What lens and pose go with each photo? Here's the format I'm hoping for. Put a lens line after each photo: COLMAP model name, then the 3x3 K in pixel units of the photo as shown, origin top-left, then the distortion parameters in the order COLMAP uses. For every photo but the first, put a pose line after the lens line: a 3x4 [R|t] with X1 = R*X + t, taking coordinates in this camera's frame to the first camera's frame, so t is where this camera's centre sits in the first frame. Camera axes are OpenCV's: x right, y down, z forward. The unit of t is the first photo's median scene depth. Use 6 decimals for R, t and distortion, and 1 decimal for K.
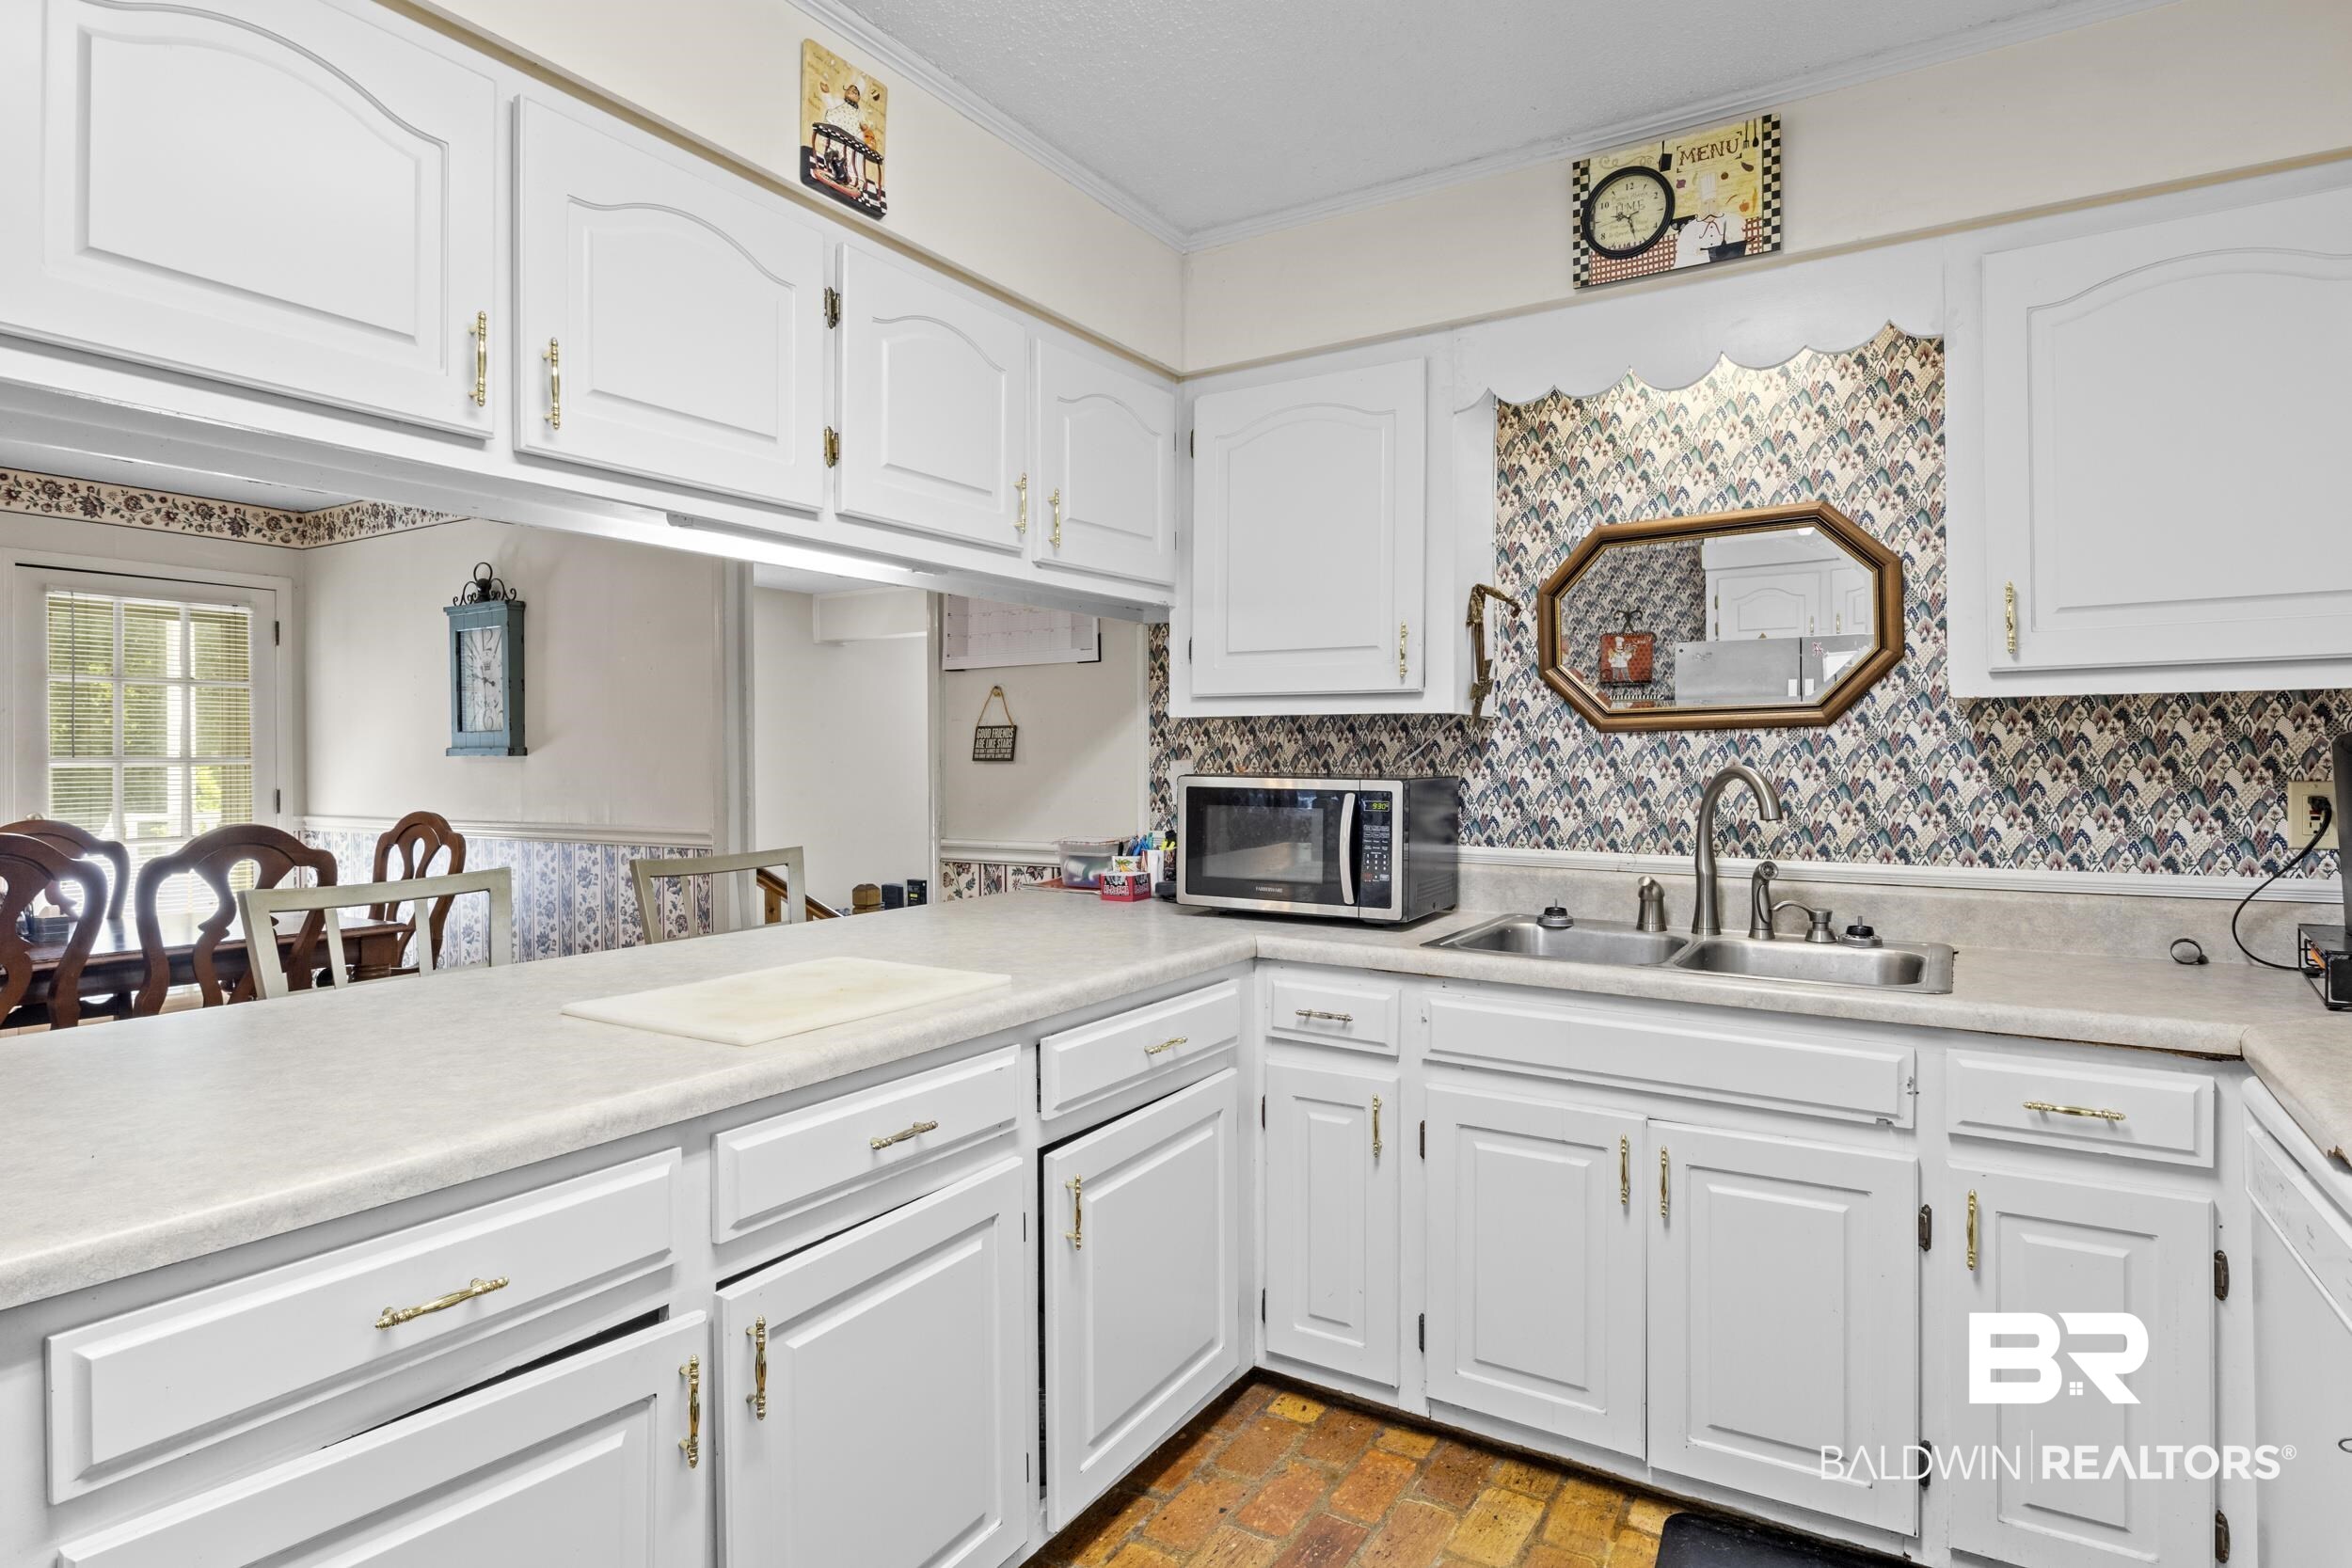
lens RADIAL K [[1268.6, 0, 1168.3], [0, 1268.6, 767.5], [0, 0, 1]] dist [0.000043, 0.000432]
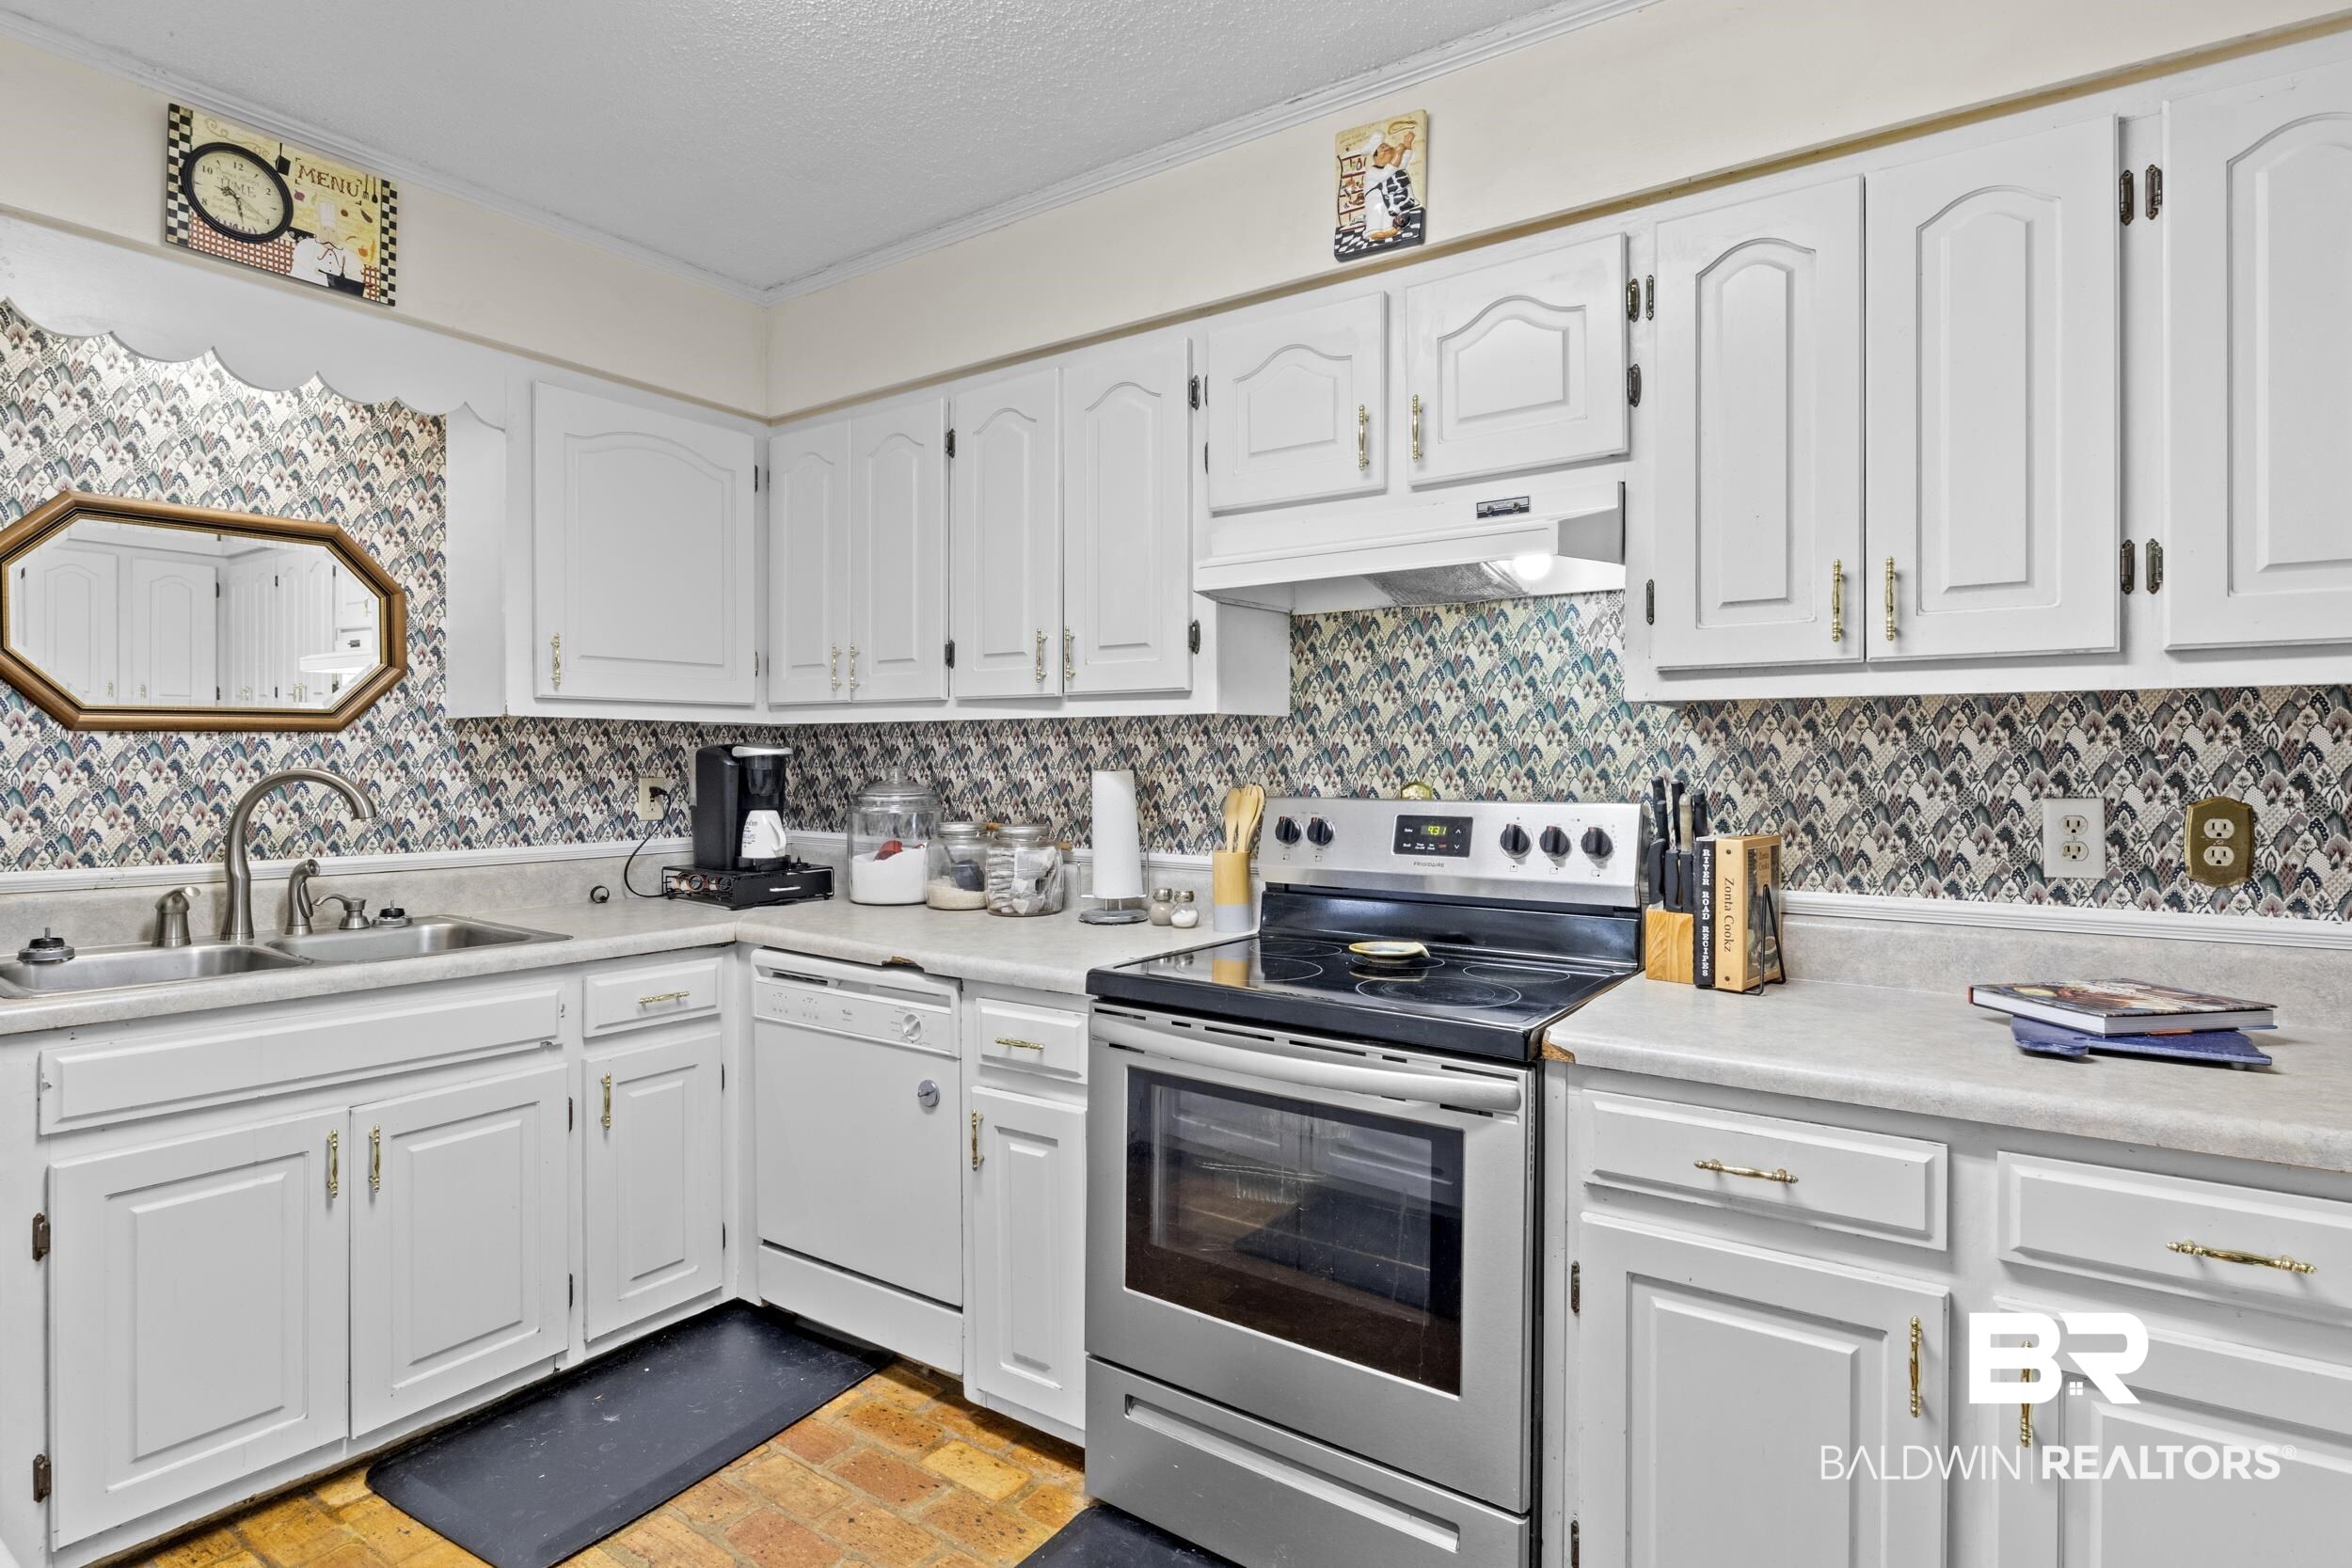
lens RADIAL K [[1206.2, 0, 1171.2], [0, 1206.2, 777.4], [0, 0, 1]] dist [0.003319, 0.000458]
pose [[0.055244, -0.010634, 0.998416, -0.505069], [0.000528, 0.999943, 0.010621, -0.004490], [-0.998473, -0.000059, 0.055246, 0.238445]]
